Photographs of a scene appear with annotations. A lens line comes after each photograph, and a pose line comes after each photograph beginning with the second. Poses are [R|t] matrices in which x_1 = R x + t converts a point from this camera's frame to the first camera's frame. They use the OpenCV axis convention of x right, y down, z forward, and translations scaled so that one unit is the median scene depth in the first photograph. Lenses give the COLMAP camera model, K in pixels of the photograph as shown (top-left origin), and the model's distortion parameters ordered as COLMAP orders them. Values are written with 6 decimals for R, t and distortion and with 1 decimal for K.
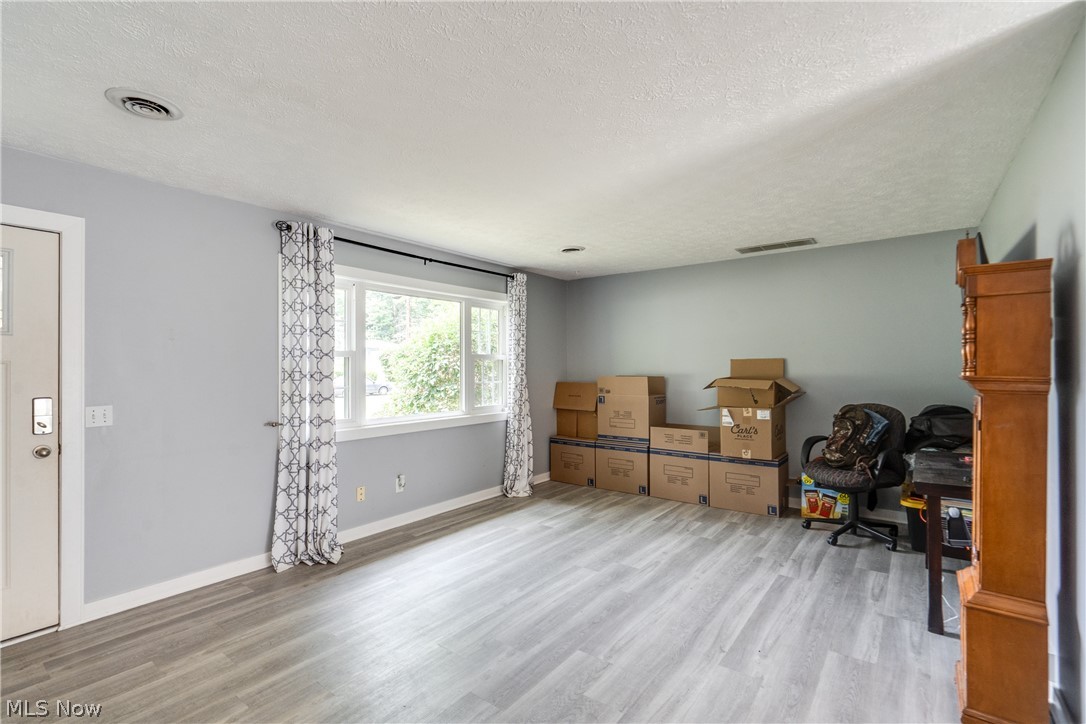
lens RADIAL K [[494.2, 0, 545.0], [0, 494.2, 364.8], [0, 0, 1]] dist [-0.012170, 0.000406]
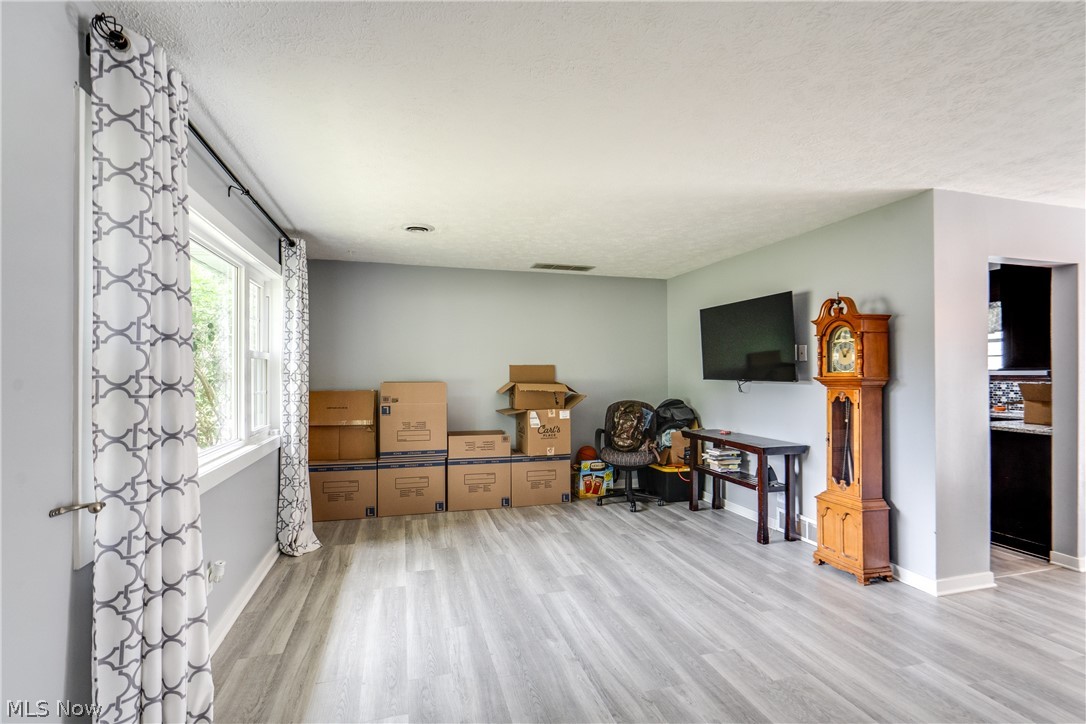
lens RADIAL K [[494.2, 0, 546.3], [0, 494.2, 370.8], [0, 0, 1]] dist [-0.012170, 0.000406]
pose [[0.602151, 0.007912, 0.798343, -0.489872], [-0.007526, 0.999963, -0.004234, 0.005801], [-0.798347, -0.003459, 0.602188, 0.347798]]
